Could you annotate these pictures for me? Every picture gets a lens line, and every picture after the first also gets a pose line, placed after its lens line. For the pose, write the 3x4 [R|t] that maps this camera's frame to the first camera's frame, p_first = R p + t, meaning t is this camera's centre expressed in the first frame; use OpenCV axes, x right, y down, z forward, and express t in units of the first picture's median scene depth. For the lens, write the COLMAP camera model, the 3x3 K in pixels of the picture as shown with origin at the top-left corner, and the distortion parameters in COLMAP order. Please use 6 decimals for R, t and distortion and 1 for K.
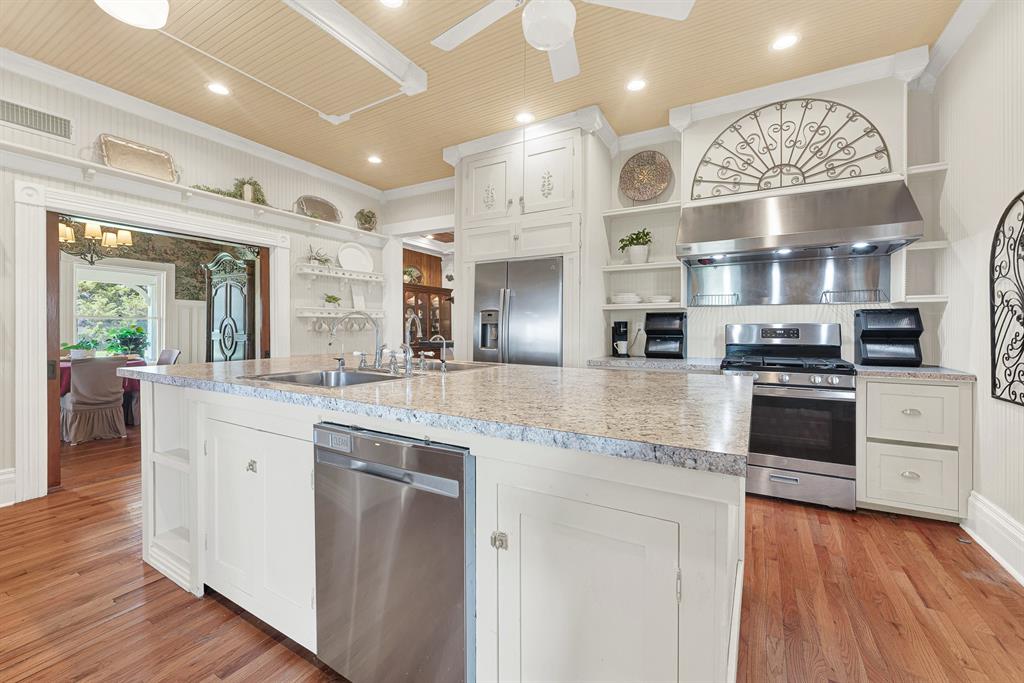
lens RADIAL K [[422.3, 0, 508.2], [0, 422.3, 328.5], [0, 0, 1]] dist [-0.002069, -0.000290]
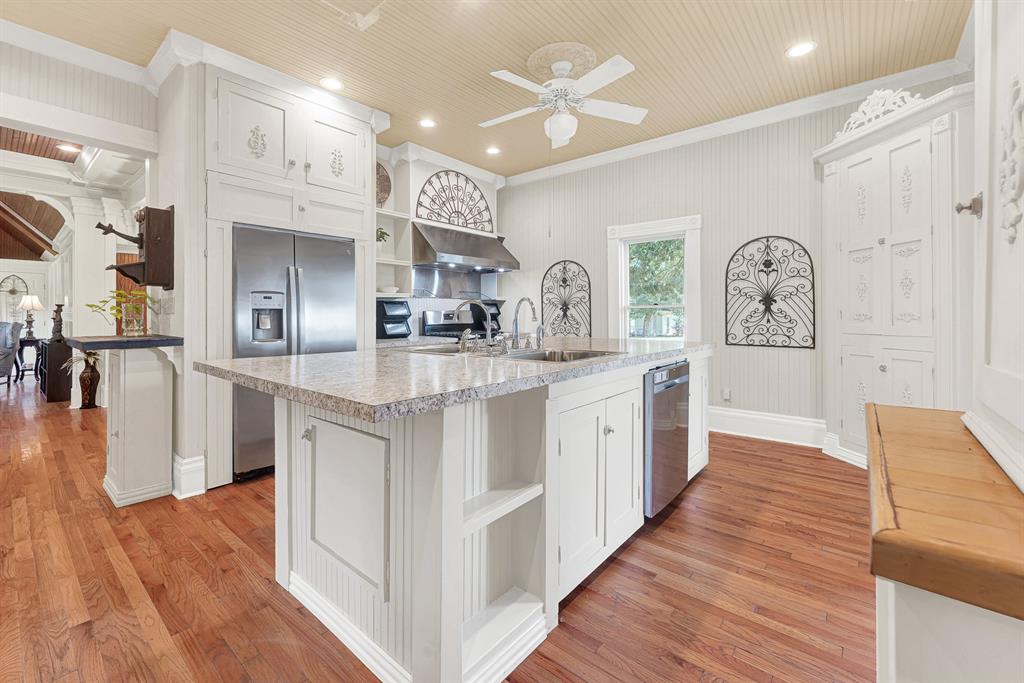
lens RADIAL K [[428.1, 0, 510.7], [0, 428.1, 309.9], [0, 0, 1]] dist [-0.000808, -0.000121]
pose [[0.165164, 0.005087, 0.986253, -0.973371], [0.007076, 0.999955, -0.006342, -0.002375], [-0.986241, 0.008026, 0.165120, 0.566954]]
